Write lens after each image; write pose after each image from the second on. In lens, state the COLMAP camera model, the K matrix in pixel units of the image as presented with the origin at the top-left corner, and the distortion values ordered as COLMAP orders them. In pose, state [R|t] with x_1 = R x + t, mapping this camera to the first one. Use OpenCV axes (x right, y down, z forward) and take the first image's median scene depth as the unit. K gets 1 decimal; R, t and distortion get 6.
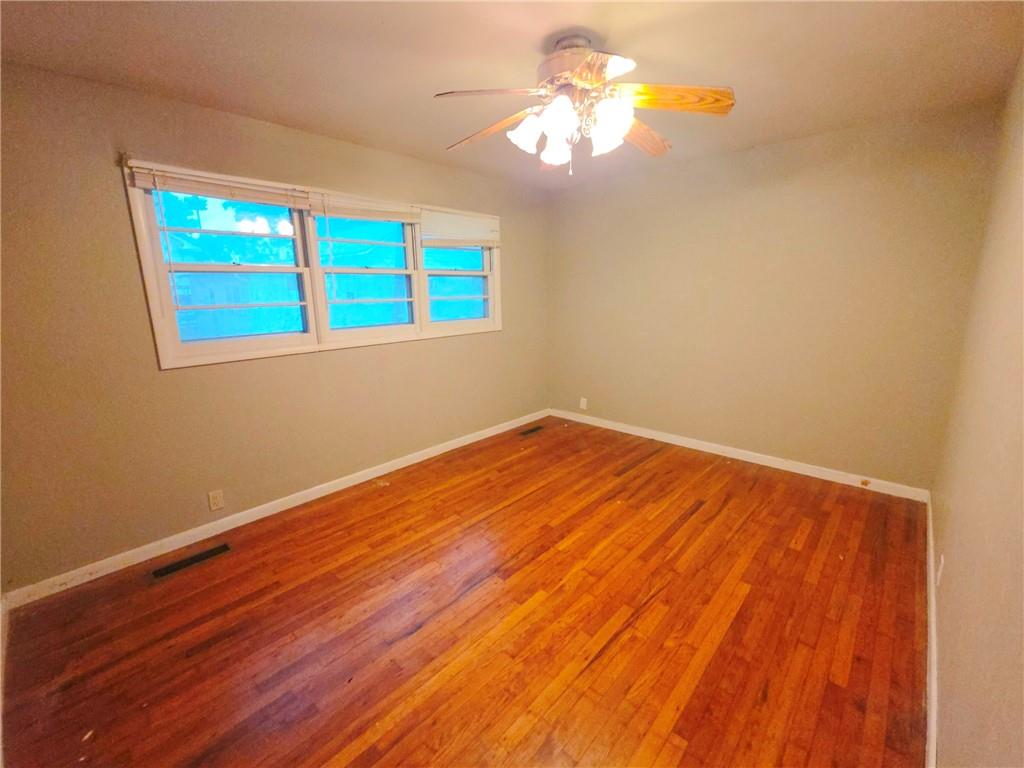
lens RADIAL K [[424.0, 0, 512.0], [0, 424.0, 384.0], [0, 0, 1]] dist [-0.000018, 0.000039]
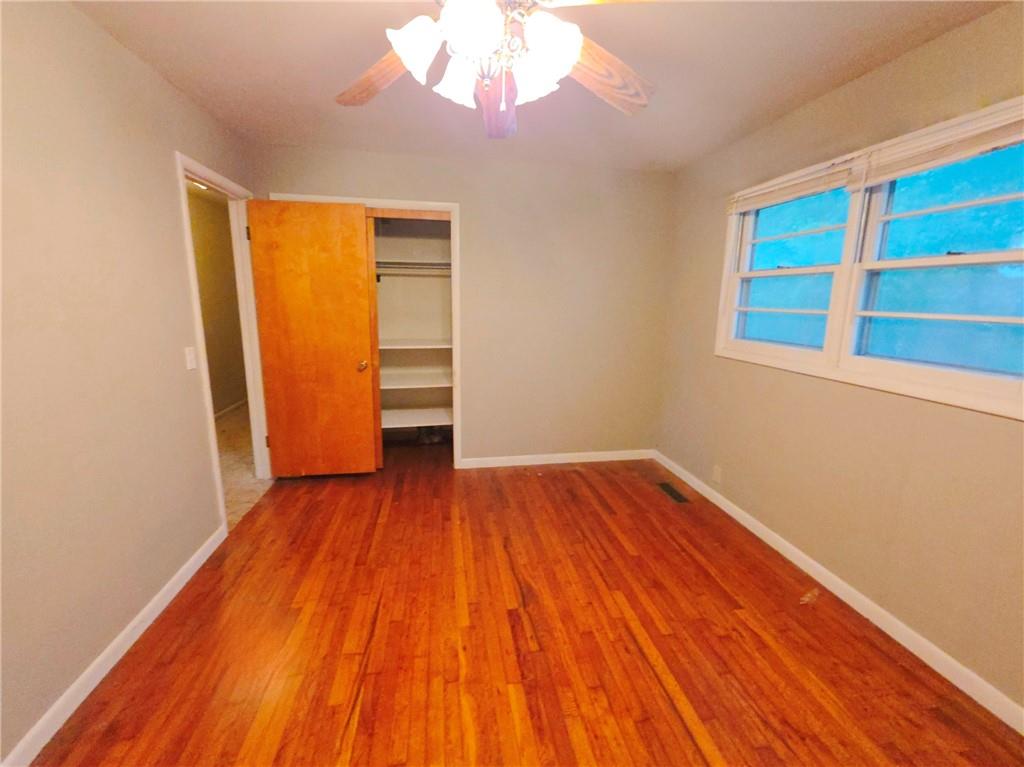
lens RADIAL K [[413.5, 0, 510.5], [0, 413.5, 371.0], [0, 0, 1]] dist [0.000559, 0.000074]
pose [[-0.601930, 0.150859, -0.784170, 0.570598], [-0.165074, 0.937276, 0.307025, -0.285200], [0.781301, 0.314254, -0.539271, 1.252346]]
